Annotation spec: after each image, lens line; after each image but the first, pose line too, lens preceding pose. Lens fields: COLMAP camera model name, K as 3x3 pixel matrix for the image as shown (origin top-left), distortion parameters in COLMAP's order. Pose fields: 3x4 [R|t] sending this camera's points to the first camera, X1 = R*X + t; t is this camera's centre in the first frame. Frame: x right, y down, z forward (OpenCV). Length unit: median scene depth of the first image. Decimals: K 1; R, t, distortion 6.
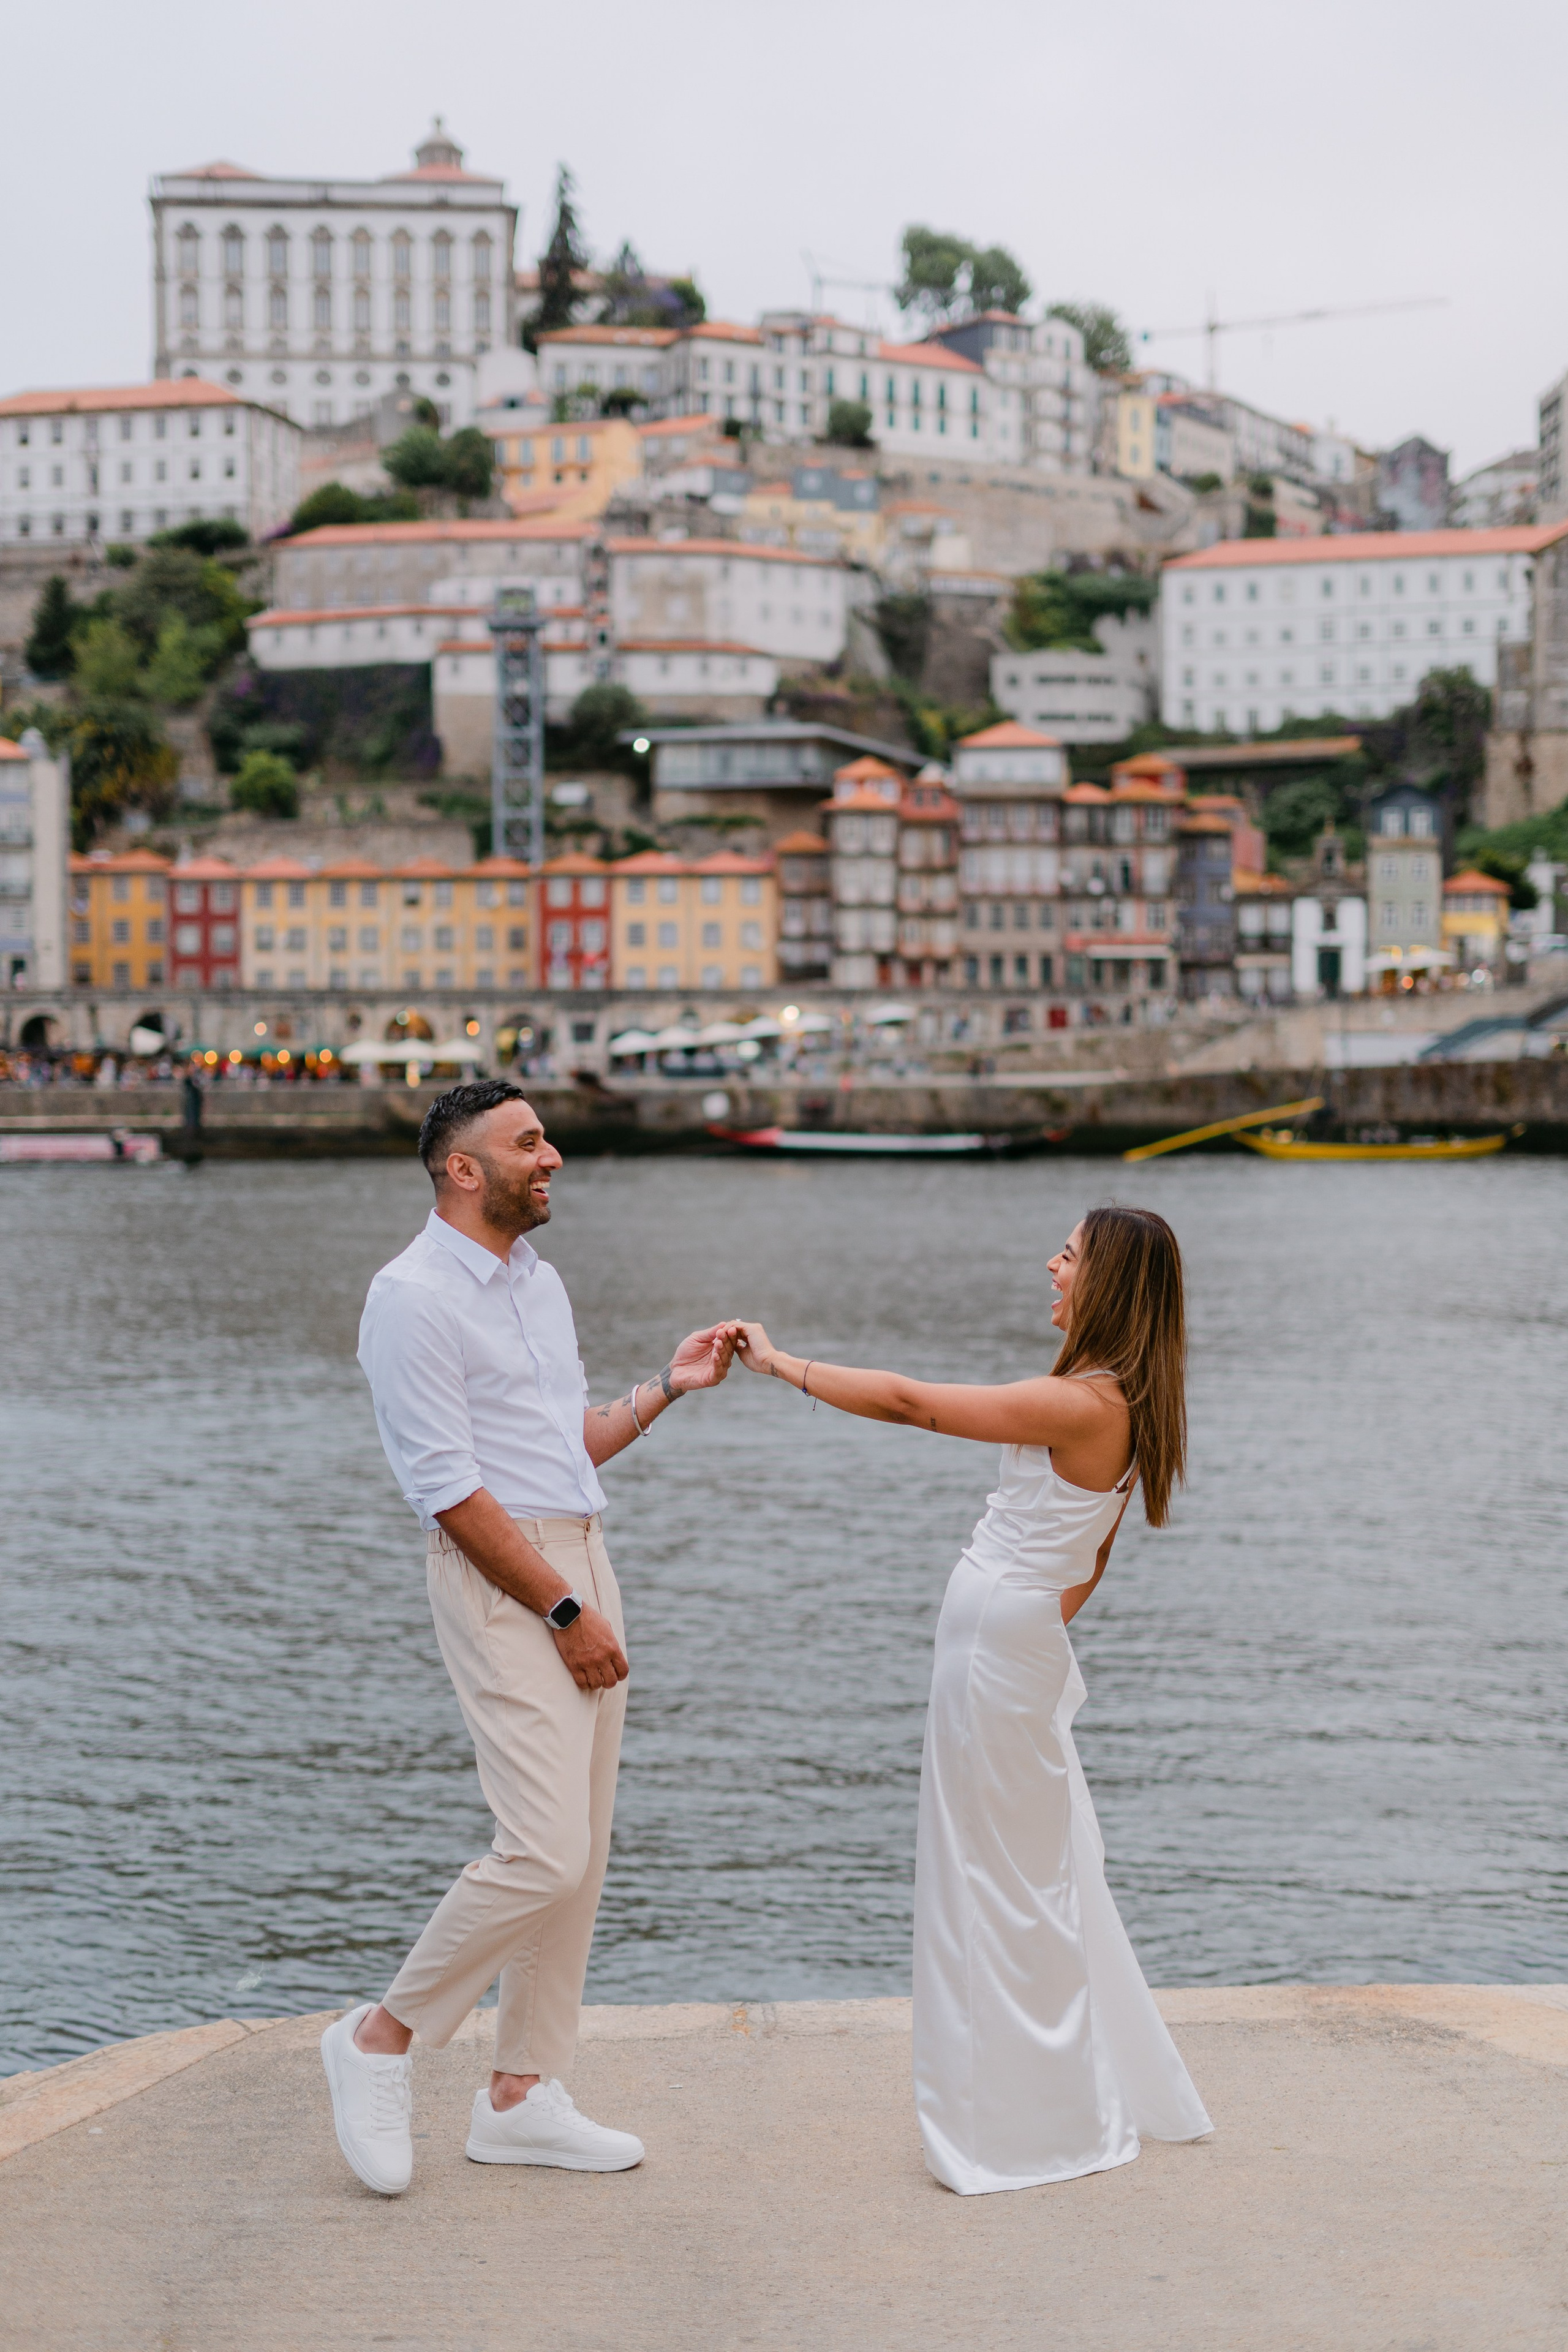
lens RADIAL K [[3461.4, 0, 775.7], [0, 3461.4, 1184.9], [0, 0, 1]] dist [-0.014793, 0.053913]
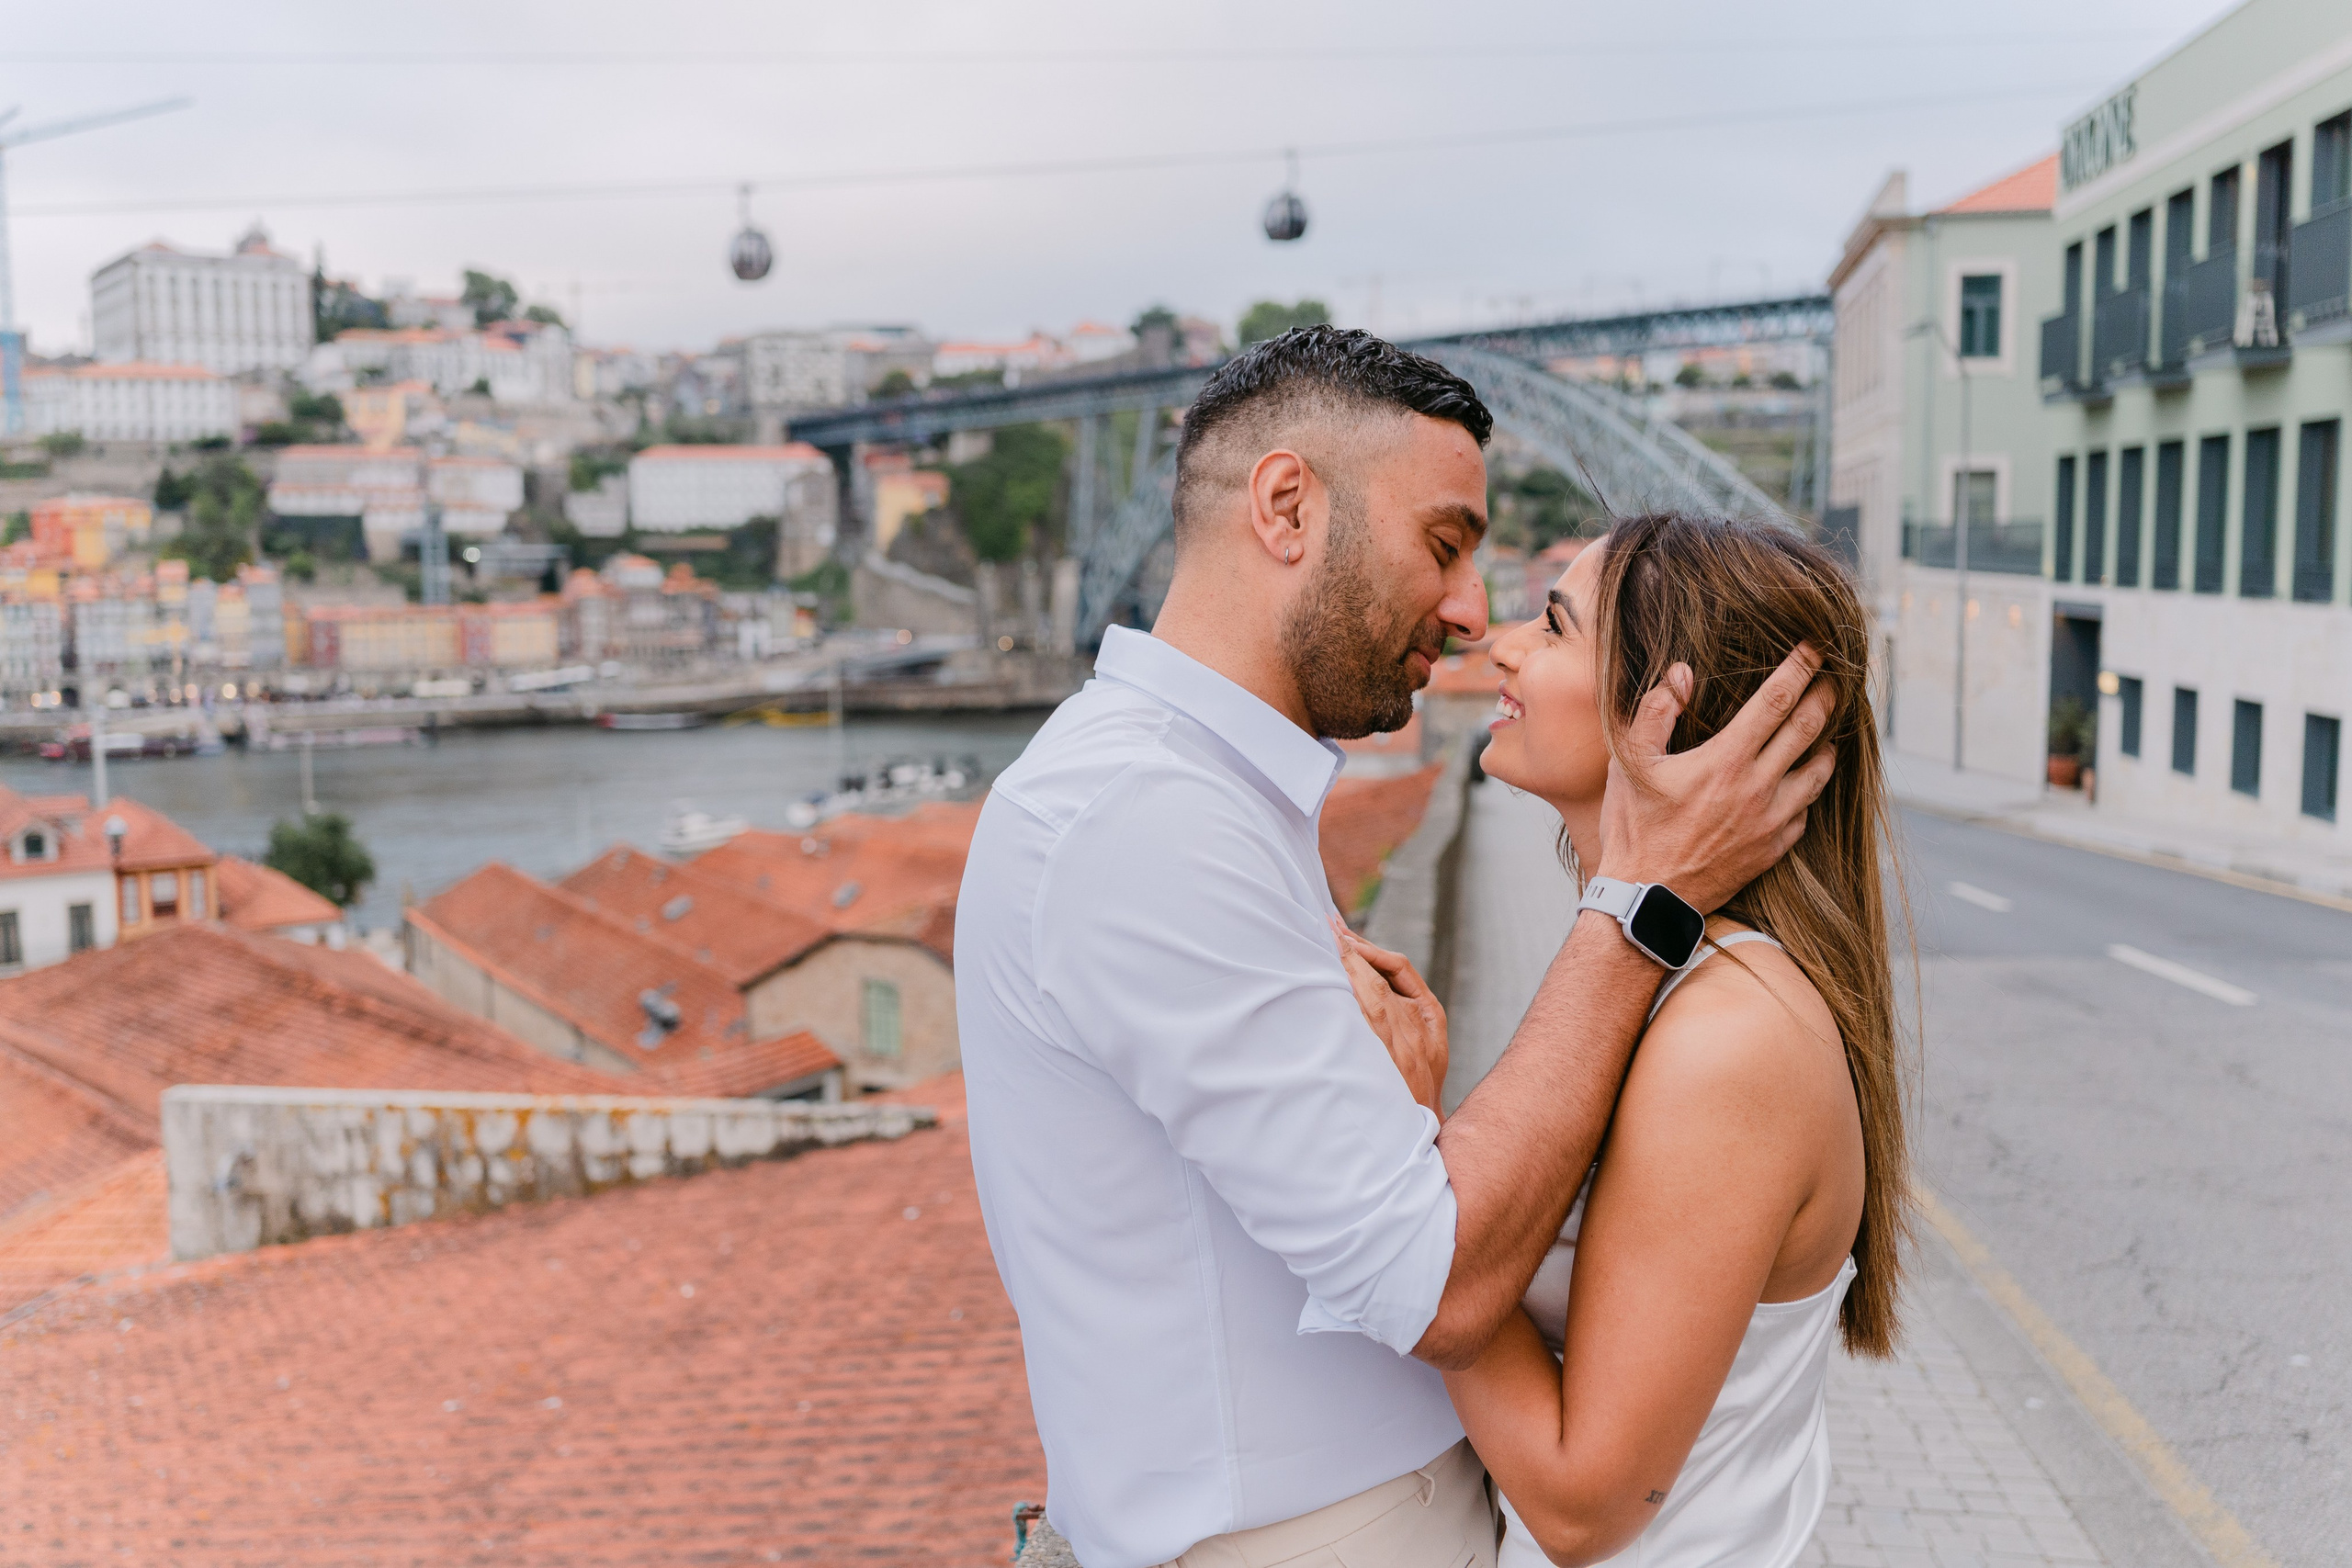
lens RADIAL K [[2320.4, 0, 1183.8], [0, 2320.4, 798.4], [0, 0, 1]] dist [0.005956, -0.001652]
pose [[0.884486, -0.052115, 0.463647, -0.354570], [0.016047, 0.996552, 0.081403, -0.073833], [-0.466291, -0.064560, 0.882273, -0.726453]]
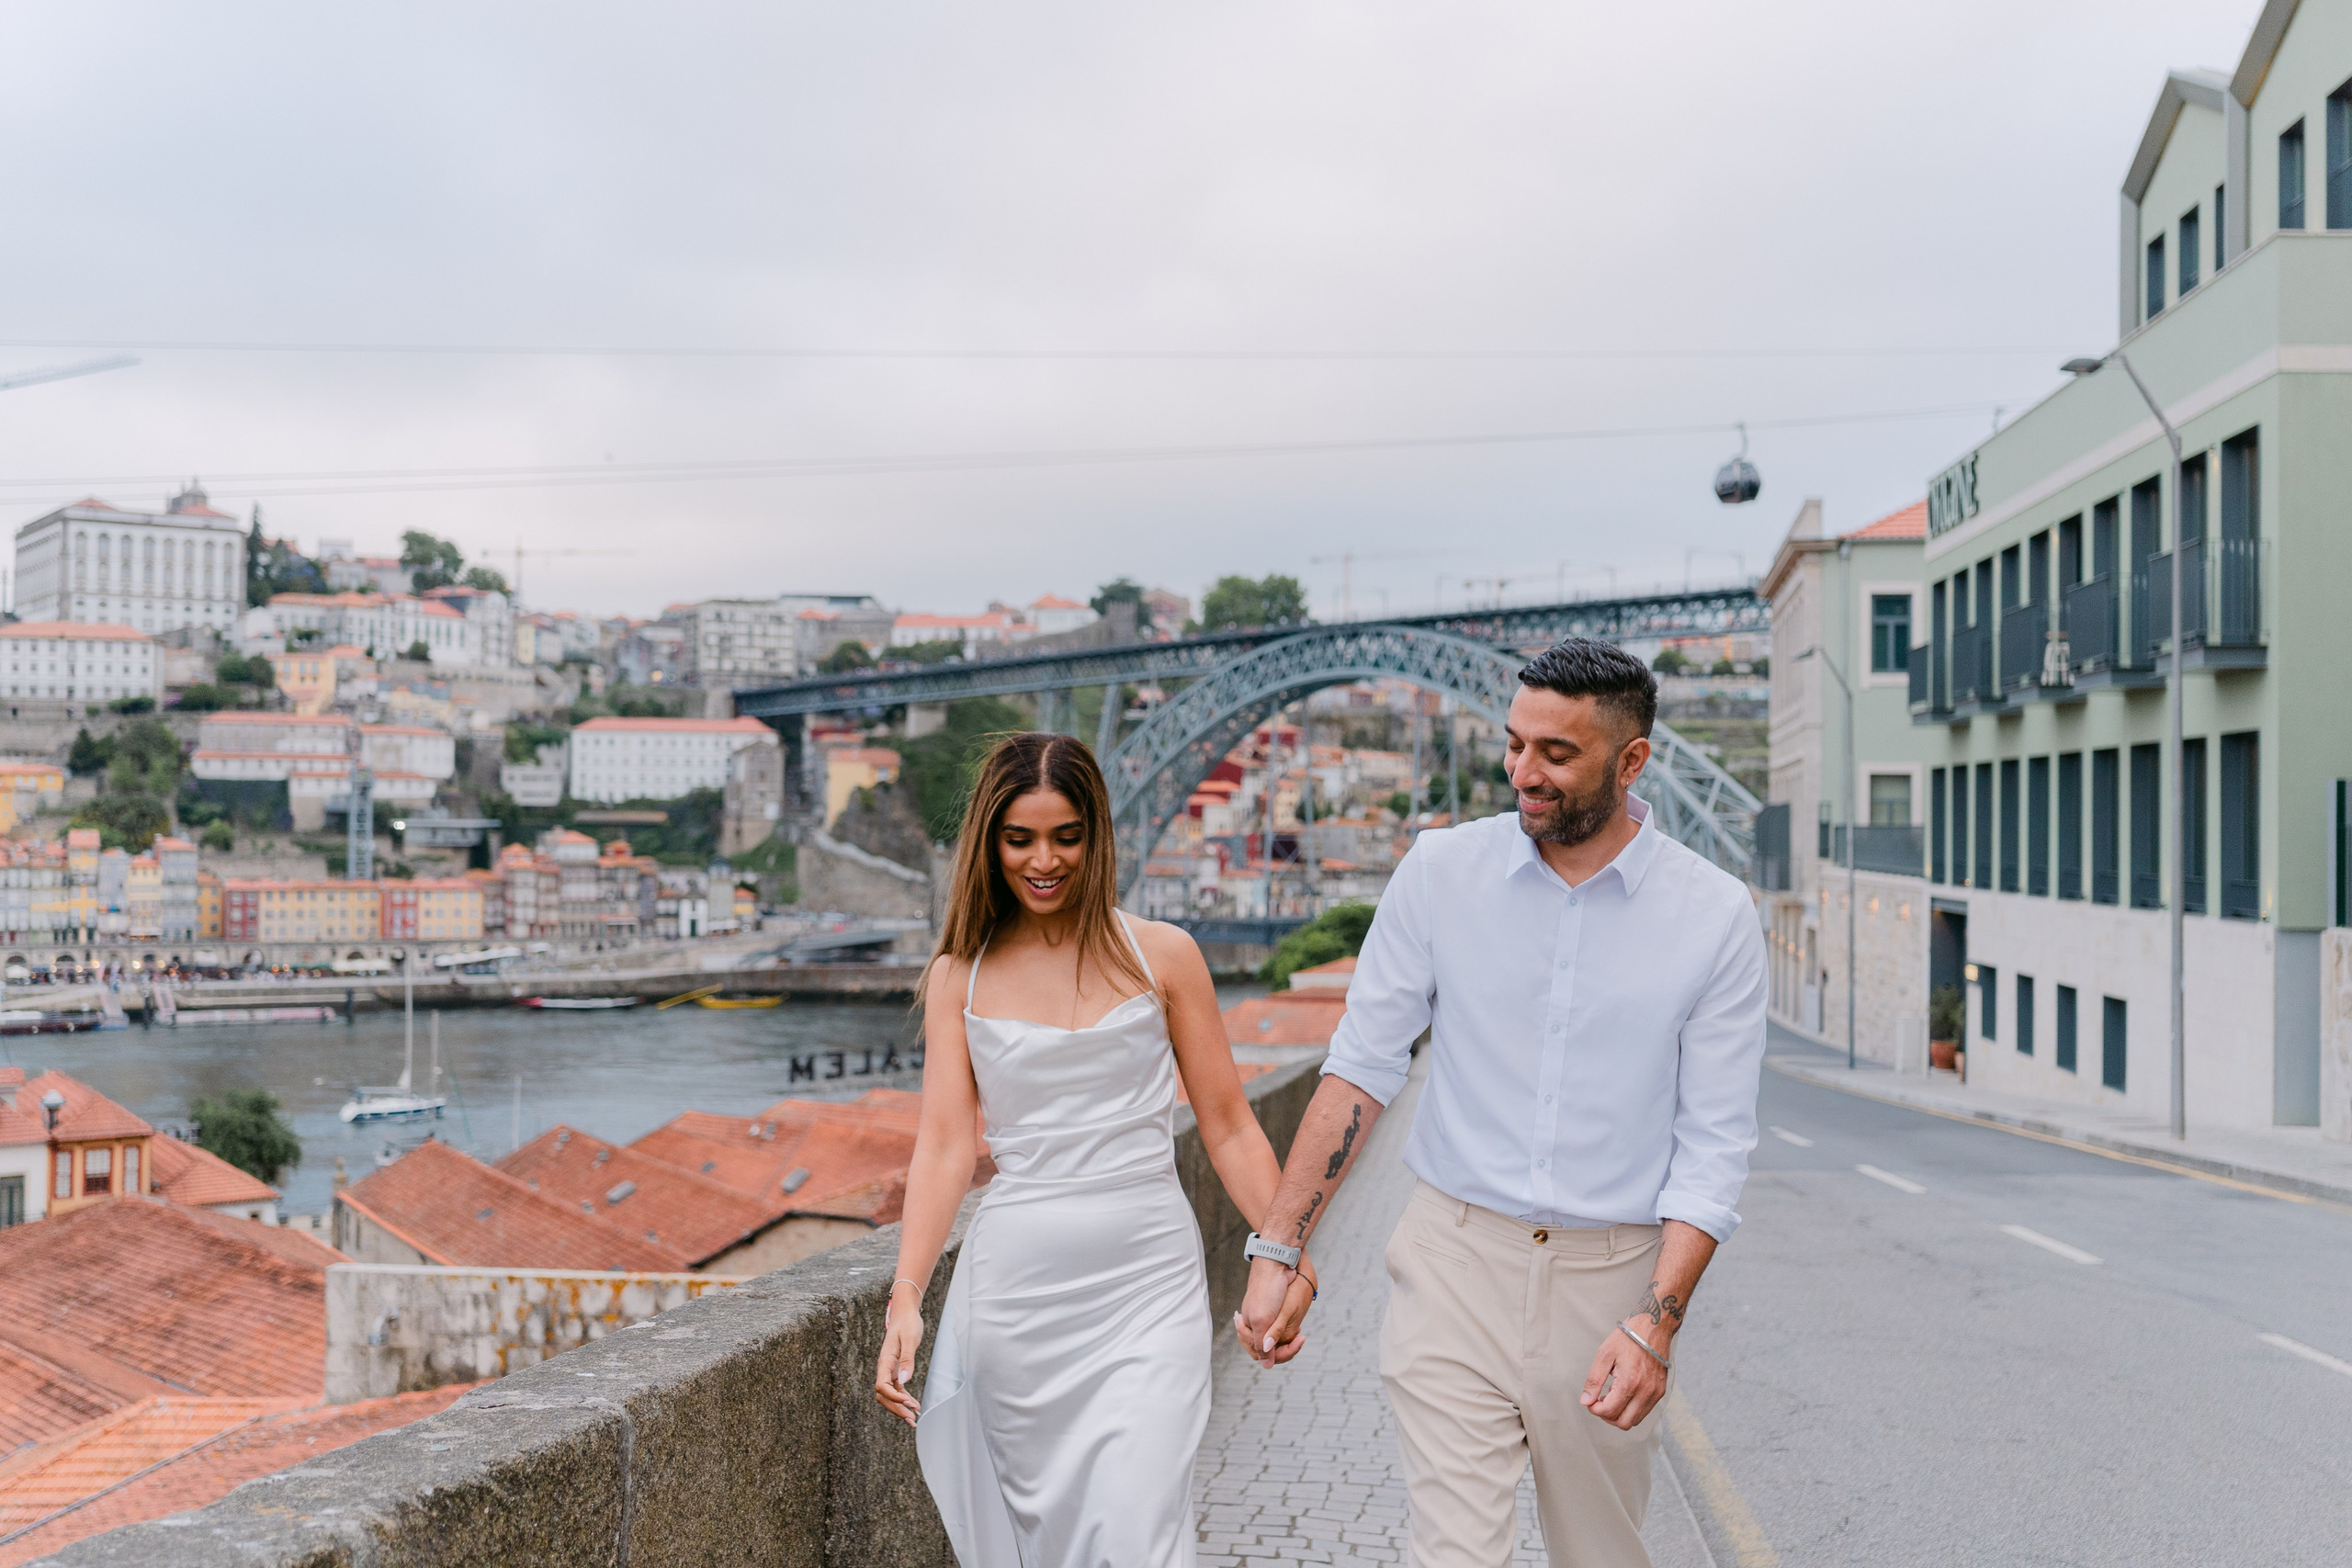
lens RADIAL K [[2475.1, 0, 1184.4], [0, 2475.1, 758.9], [0, 0, 1]] dist [0.011006, -0.011578]
pose [[0.876849, 0.025569, 0.480085, -0.369052], [0.000589, 0.998527, -0.054258, -0.073822], [-0.480765, 0.047859, 0.875542, -0.753565]]
